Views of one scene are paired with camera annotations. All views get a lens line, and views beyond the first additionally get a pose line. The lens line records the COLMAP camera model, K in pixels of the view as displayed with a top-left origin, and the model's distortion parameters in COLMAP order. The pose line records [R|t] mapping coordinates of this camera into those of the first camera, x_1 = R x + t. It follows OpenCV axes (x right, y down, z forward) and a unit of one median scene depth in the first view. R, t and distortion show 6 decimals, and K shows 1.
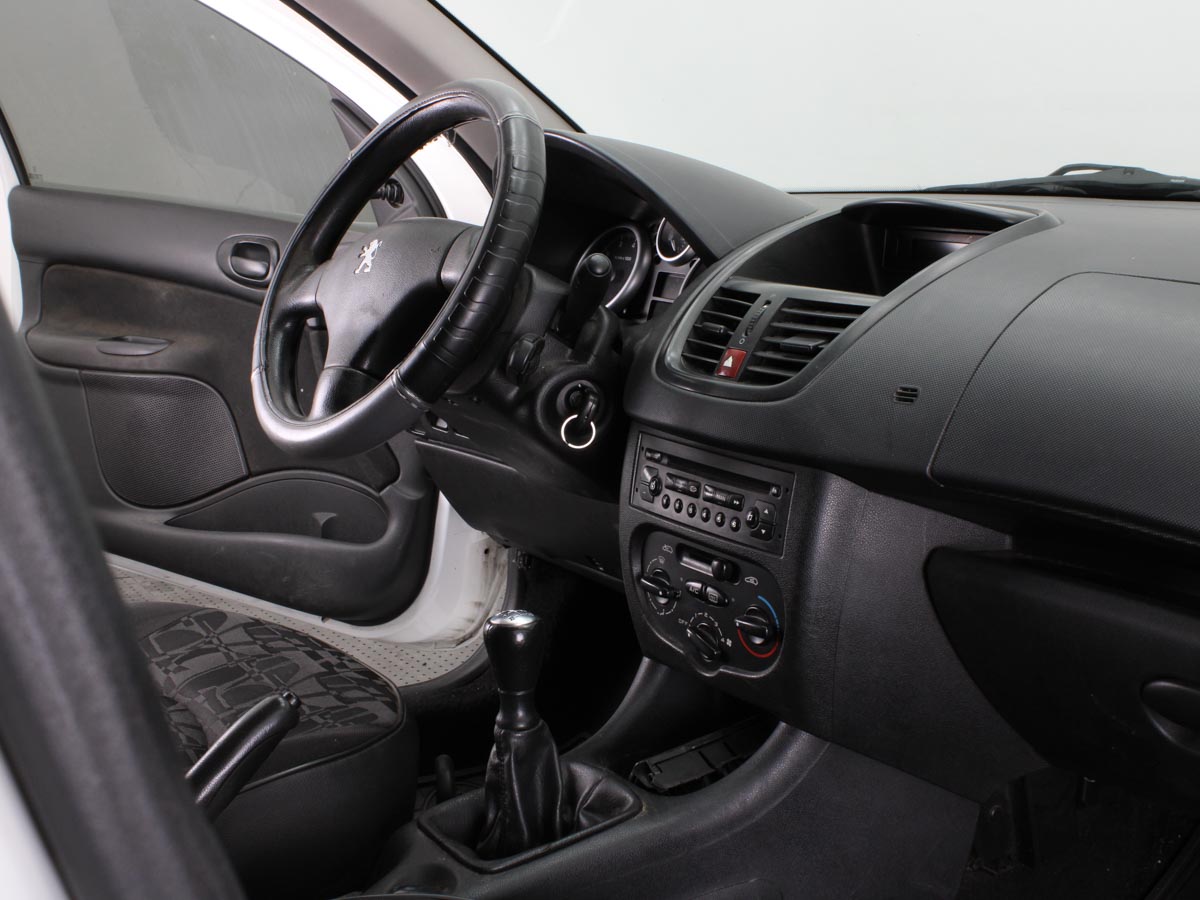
lens RADIAL K [[1498.2, 0, 600.0], [0, 1498.2, 450.0], [0, 0, 1]] dist [-0.109396, 0.078354]
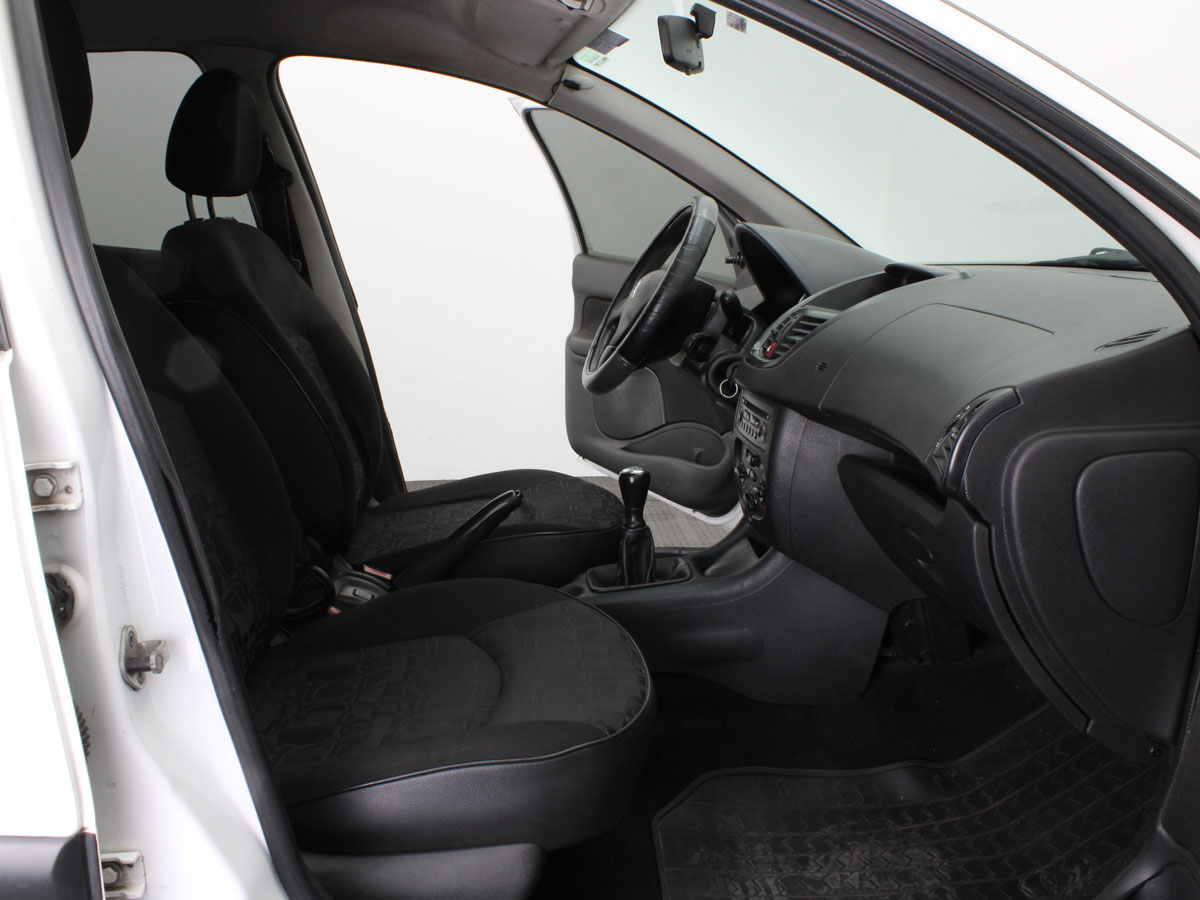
lens RADIAL K [[1106.6, 0, 600.0], [0, 1106.6, 450.0], [0, 0, 1]] dist [-0.175267, 0.151805]
pose [[0.878184, 0.091665, -0.469458, 0.526781], [-0.095853, 0.995282, 0.015031, 0.061681], [0.468621, 0.031799, 0.882827, -0.272171]]
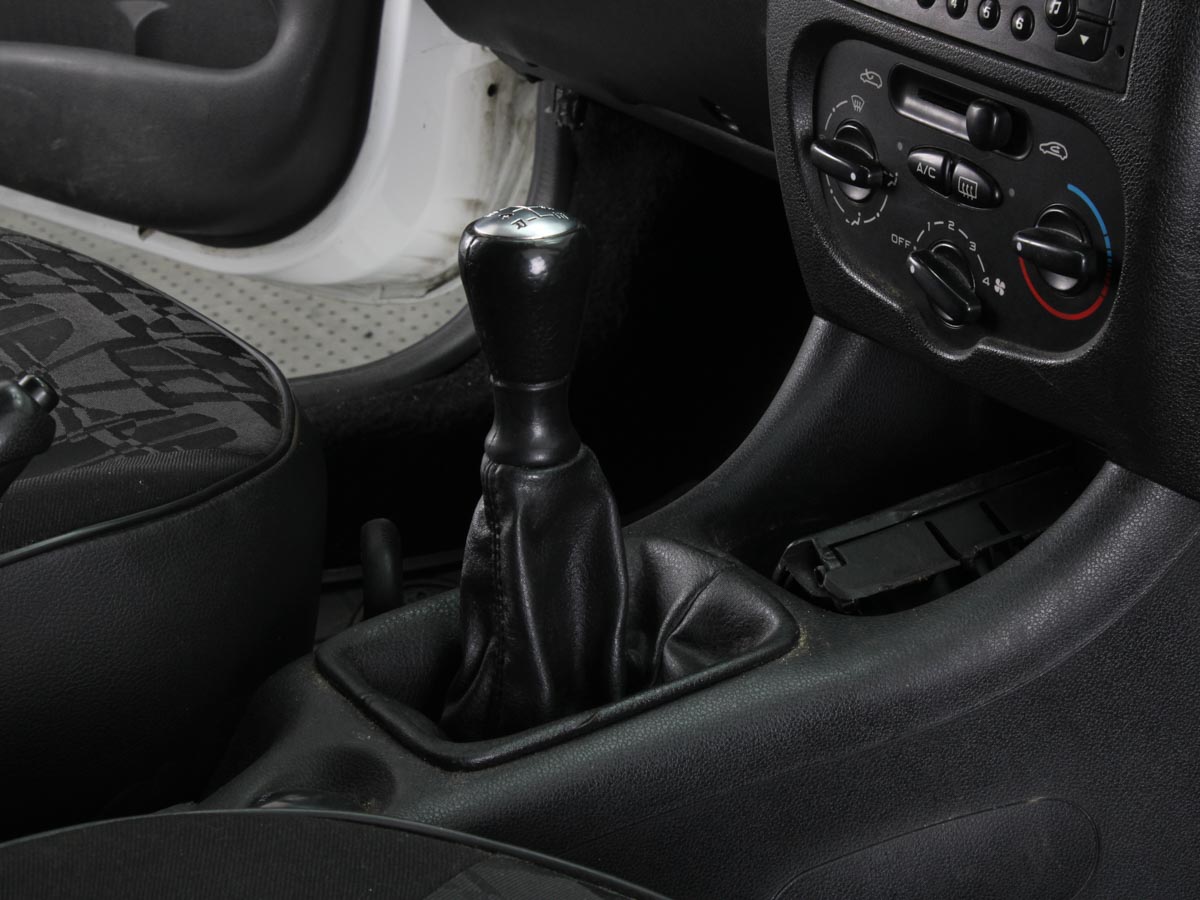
lens RADIAL K [[3161.6, 0, 598.6], [0, 3161.6, 463.0], [0, 0, 1]] dist [0.055917, 0.253313]
pose [[0.998595, 0.021242, -0.048539, 0.011908], [-0.012256, 0.983875, 0.178437, 0.010828], [0.051546, -0.177591, 0.982753, 0.036656]]
